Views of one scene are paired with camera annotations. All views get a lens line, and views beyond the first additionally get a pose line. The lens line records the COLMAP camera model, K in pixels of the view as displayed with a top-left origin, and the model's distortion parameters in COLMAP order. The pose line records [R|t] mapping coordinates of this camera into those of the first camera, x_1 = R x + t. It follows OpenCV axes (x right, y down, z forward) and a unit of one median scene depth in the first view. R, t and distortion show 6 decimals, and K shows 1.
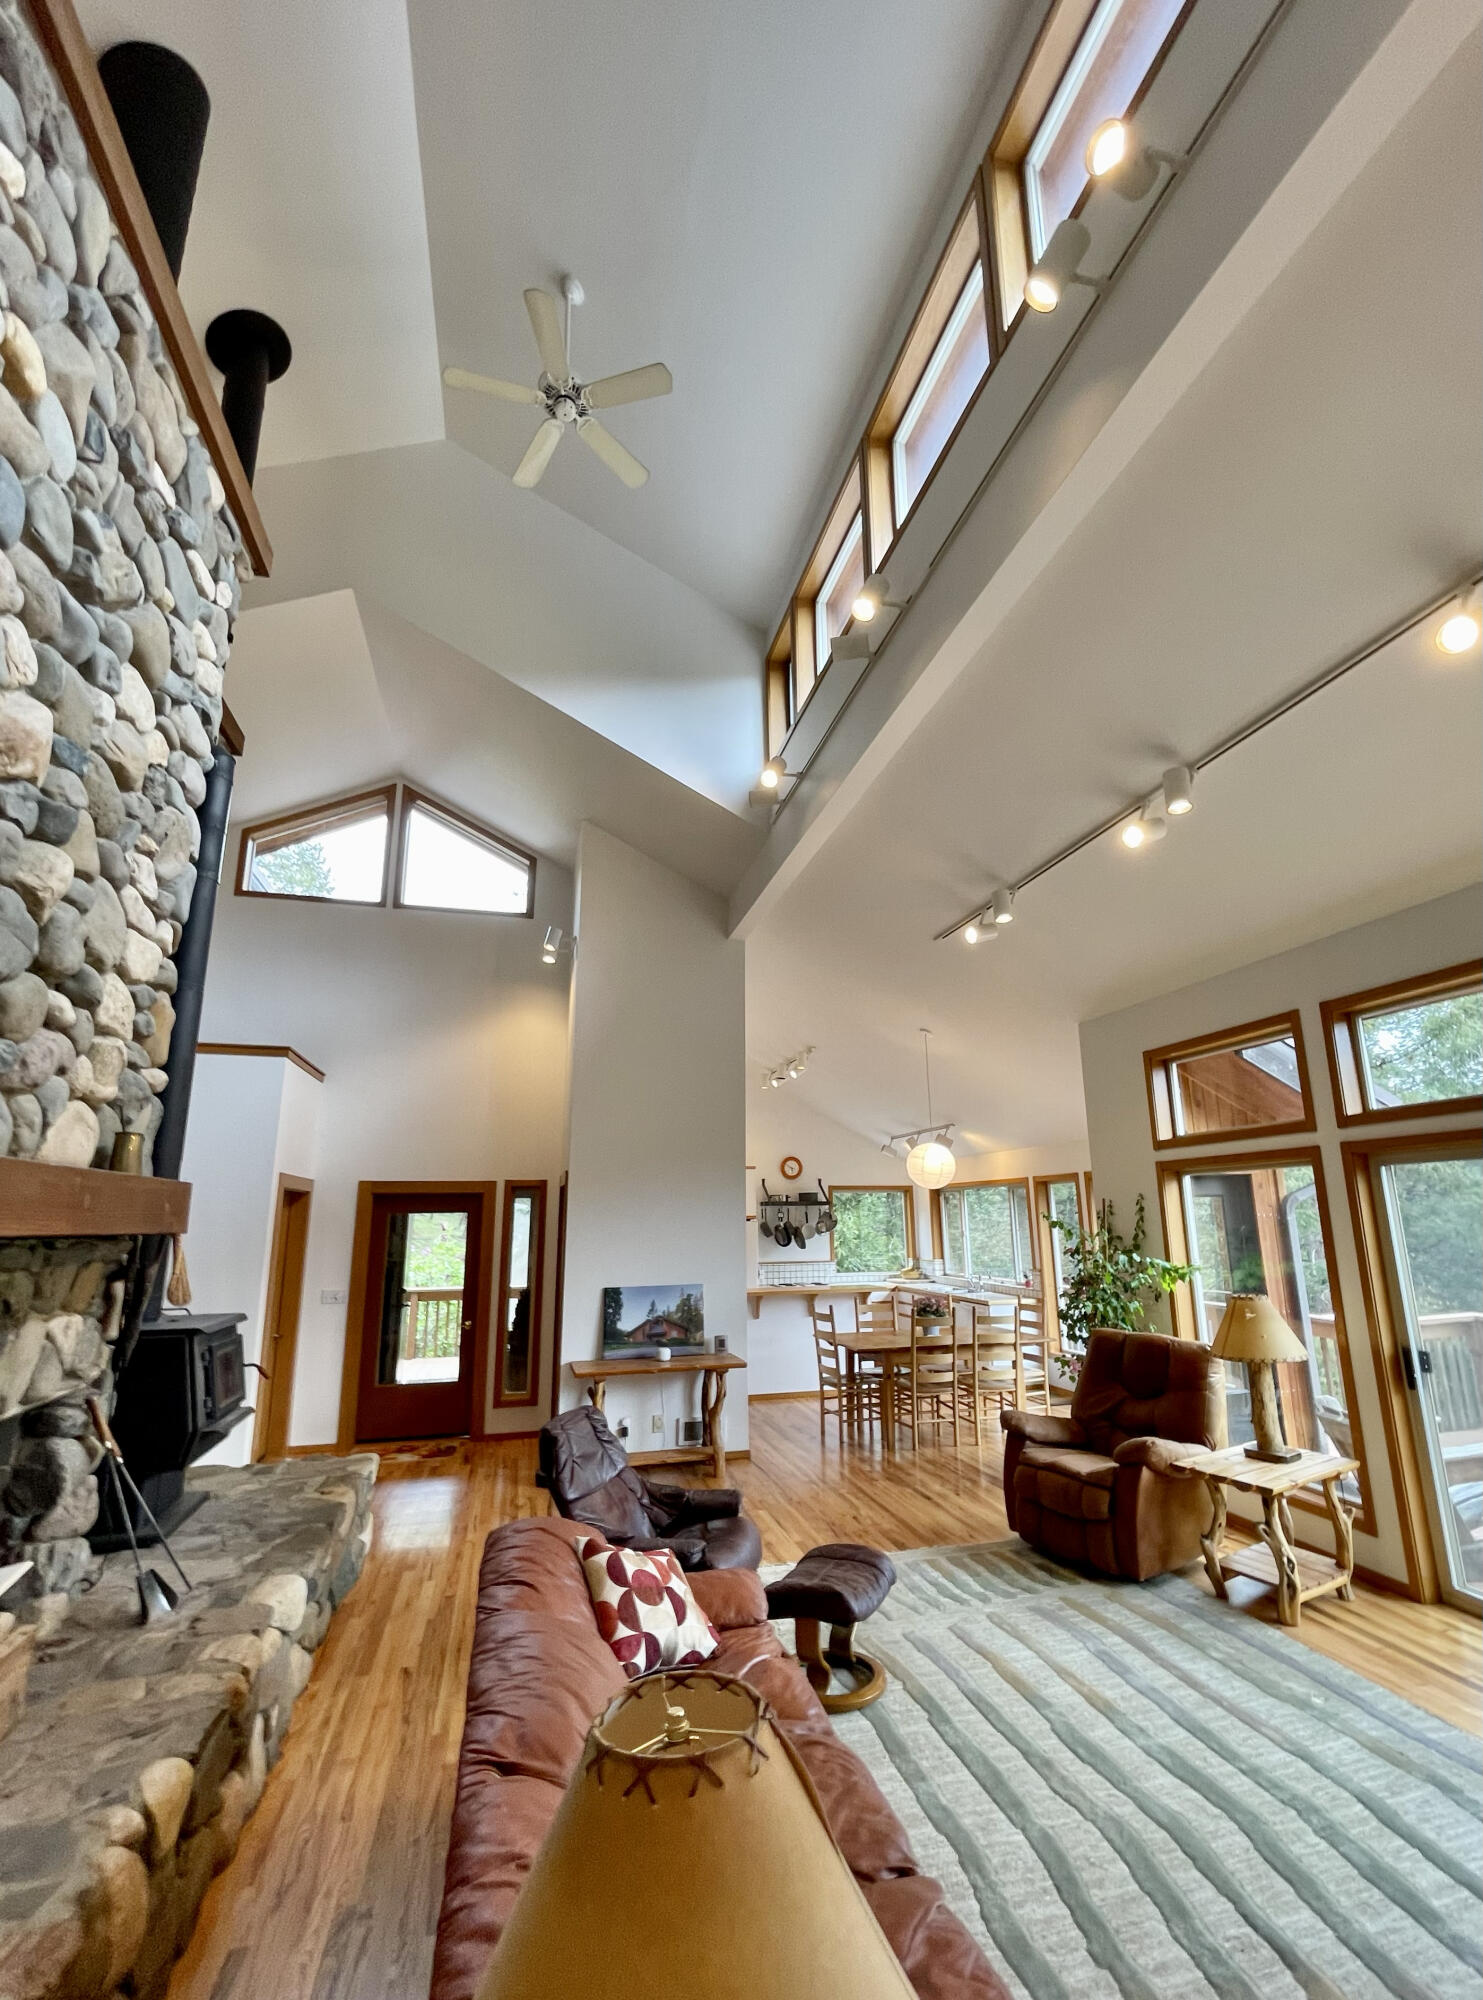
lens RADIAL K [[913.4, 0, 741.5], [0, 913.4, 1000.0], [0, 0, 1]] dist [-0.000703, -0.000008]
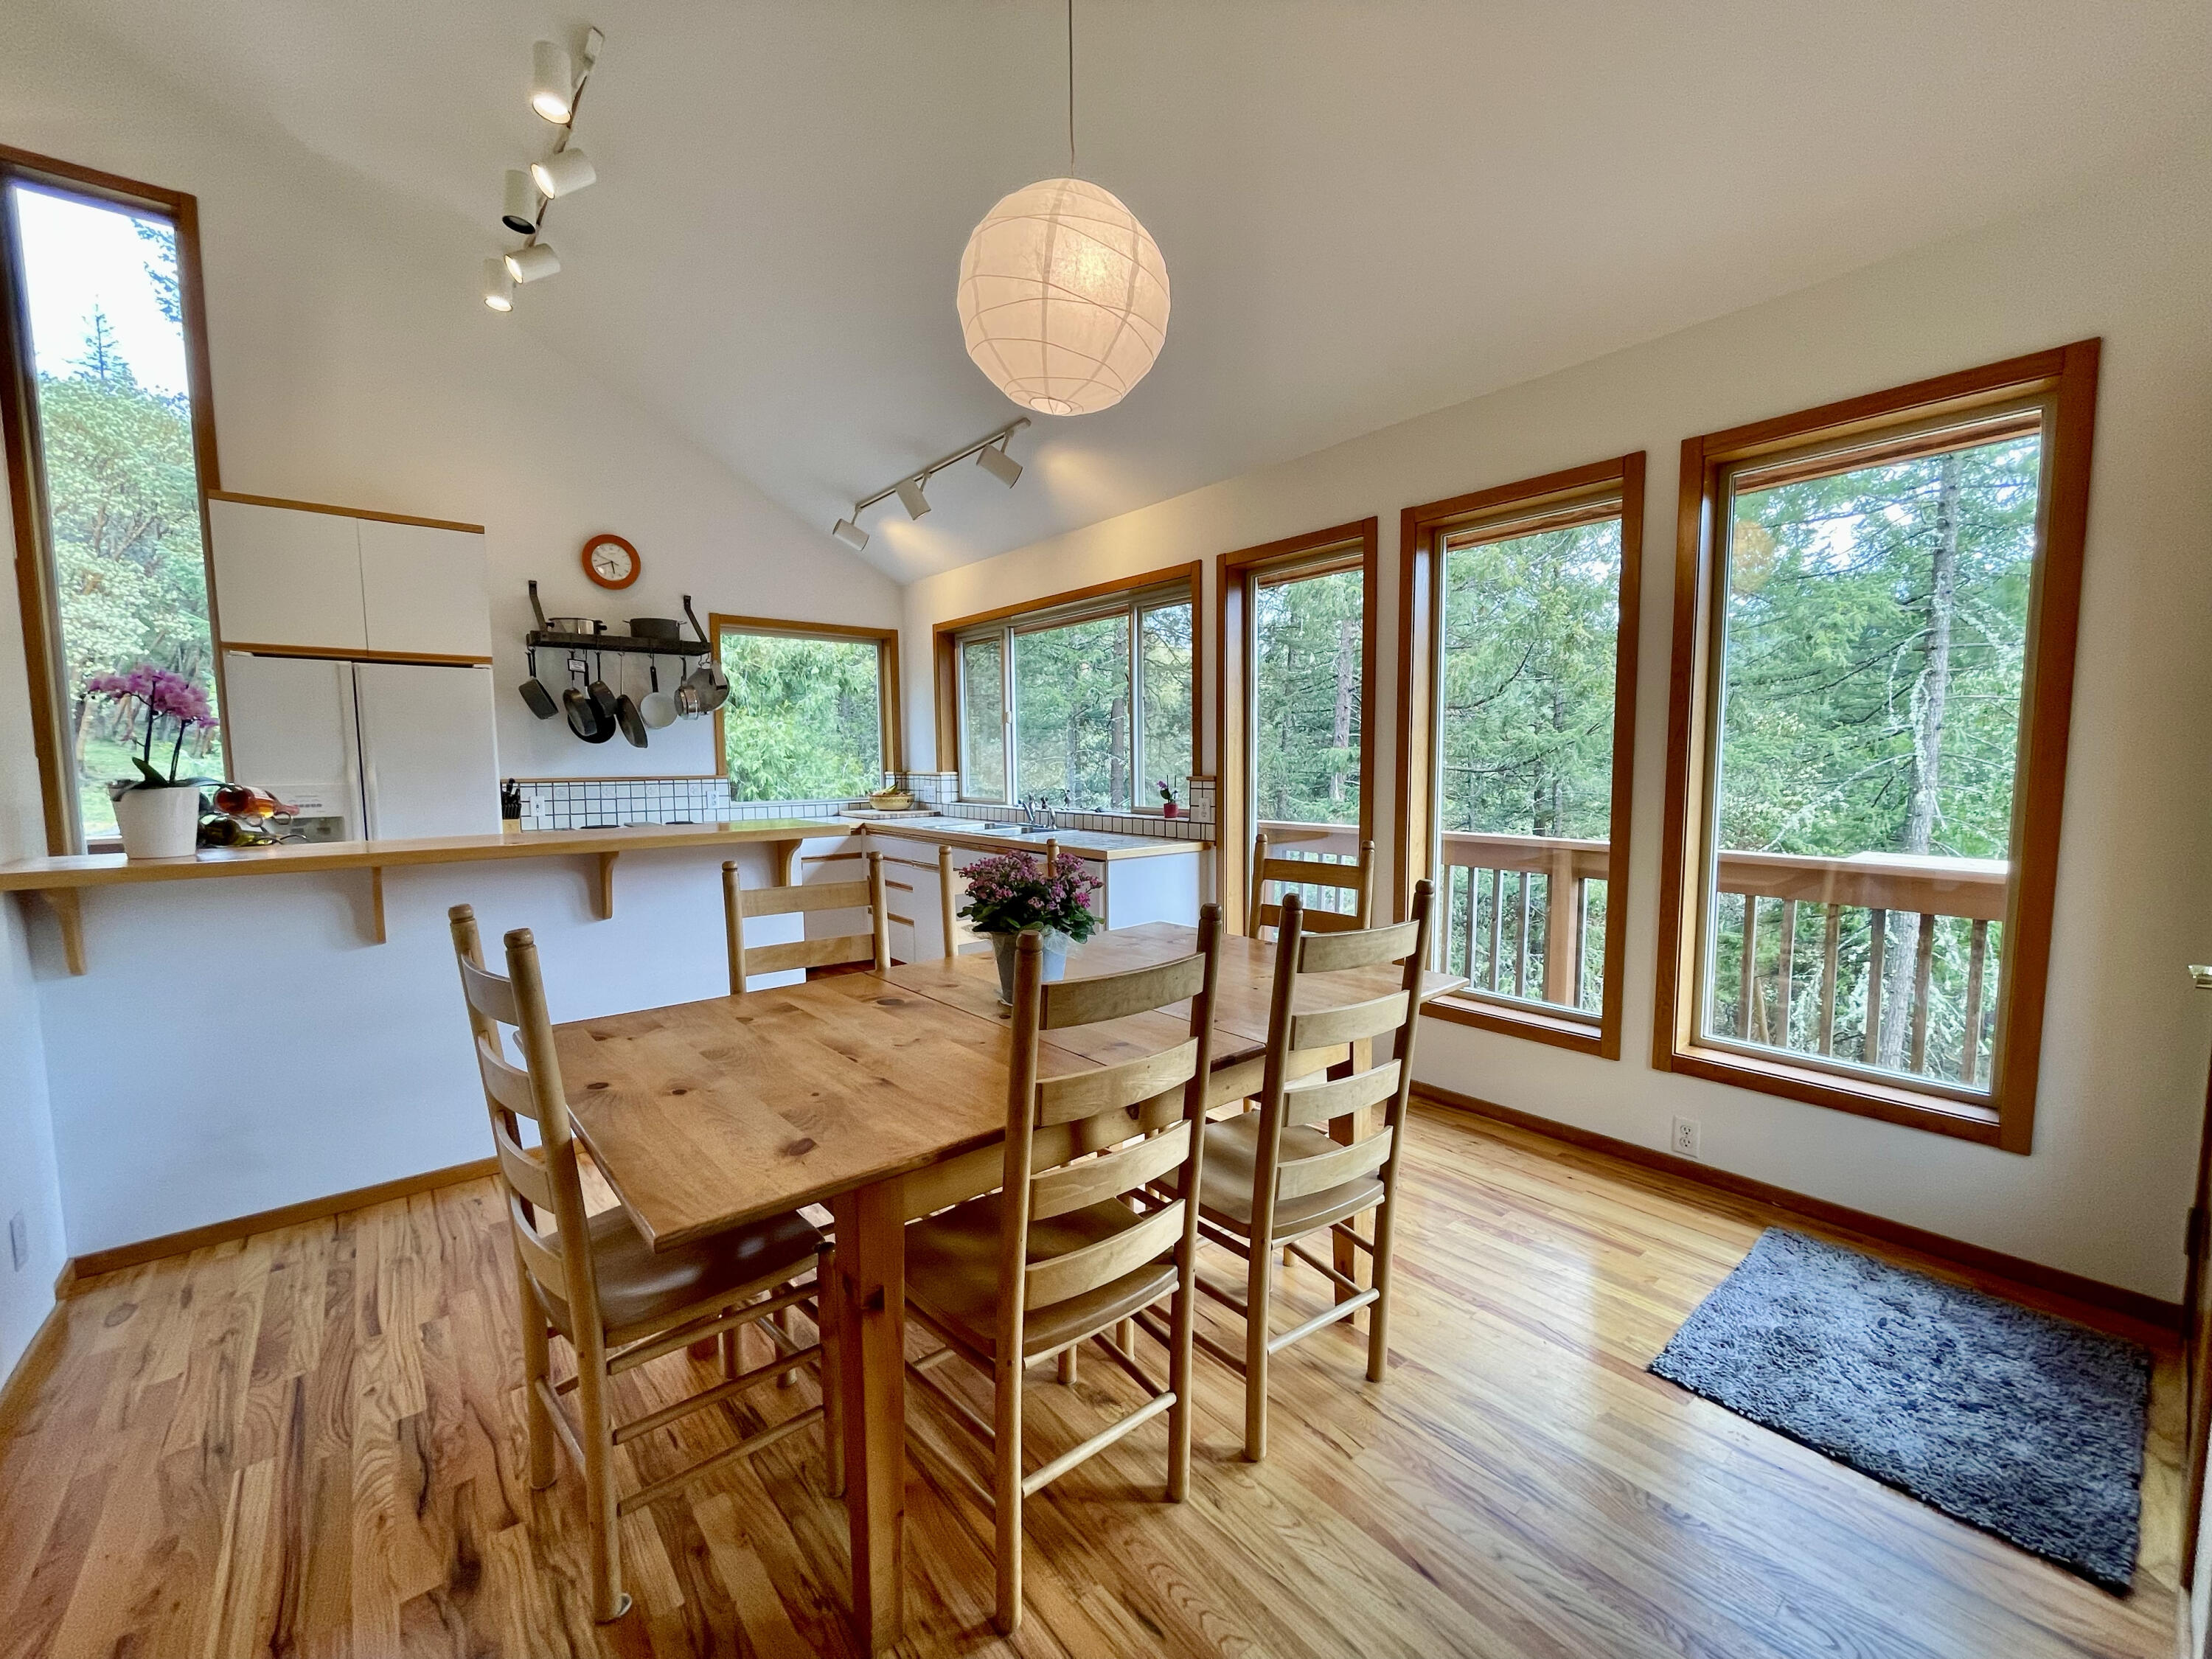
lens RADIAL K [[903.3, 0, 1106.0], [0, 903.3, 829.5], [0, 0, 1]] dist [0.000308, -0.000019]
pose [[0.902224, -0.032965, 0.430005, 0.079159], [-0.099283, 0.954417, 0.281480, 0.166033], [-0.419683, -0.296650, 0.857826, 0.527808]]
